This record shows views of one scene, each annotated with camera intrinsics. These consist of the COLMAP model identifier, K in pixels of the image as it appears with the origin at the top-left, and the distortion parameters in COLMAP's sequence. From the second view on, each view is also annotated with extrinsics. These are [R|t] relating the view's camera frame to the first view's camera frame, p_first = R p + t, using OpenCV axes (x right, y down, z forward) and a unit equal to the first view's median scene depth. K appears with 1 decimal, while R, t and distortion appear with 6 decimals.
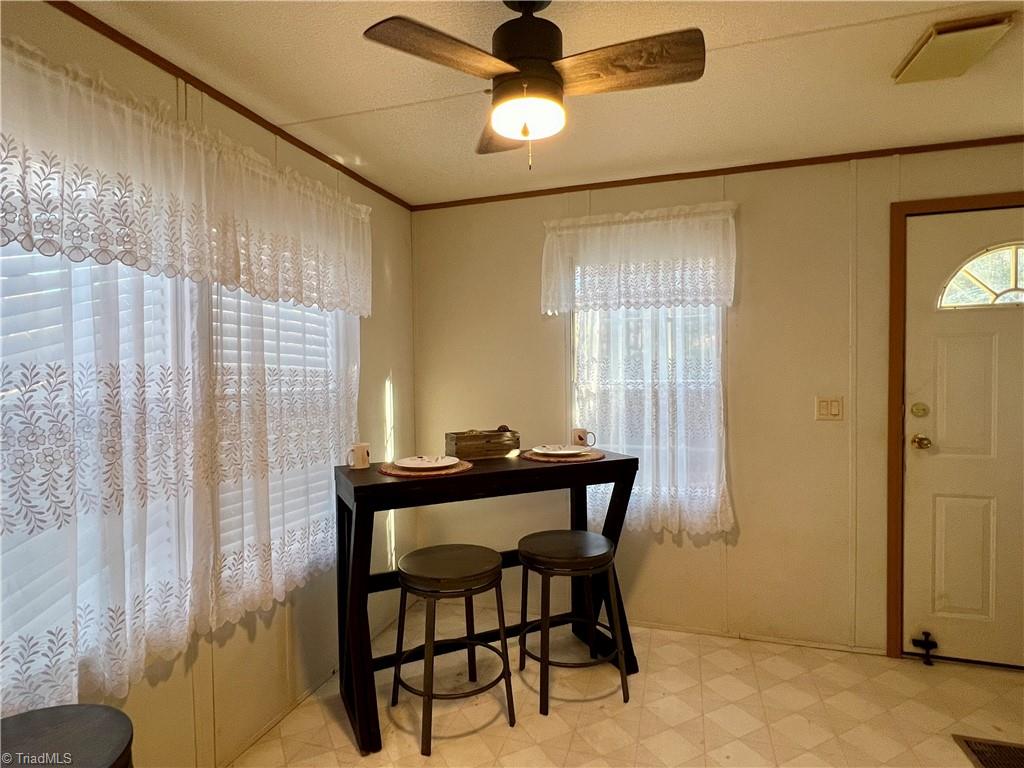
lens RADIAL K [[545.1, 0, 515.8], [0, 545.1, 382.0], [0, 0, 1]] dist [0.000008, -0.000080]
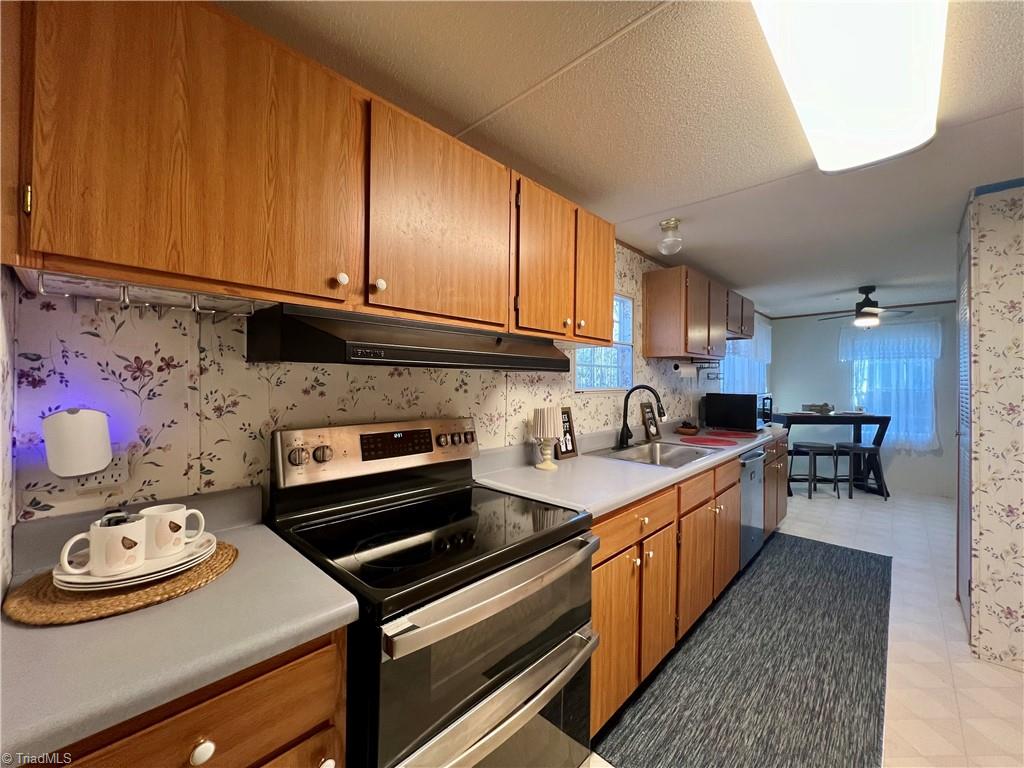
lens RADIAL K [[410.2, 0, 507.7], [0, 410.2, 383.3], [0, 0, 1]] dist [-0.007596, 0.000962]
pose [[0.885996, 0.015911, -0.463421, -0.463924], [-0.022494, 0.999709, -0.008682, 0.032568], [0.463148, 0.018117, 0.886096, -1.488054]]
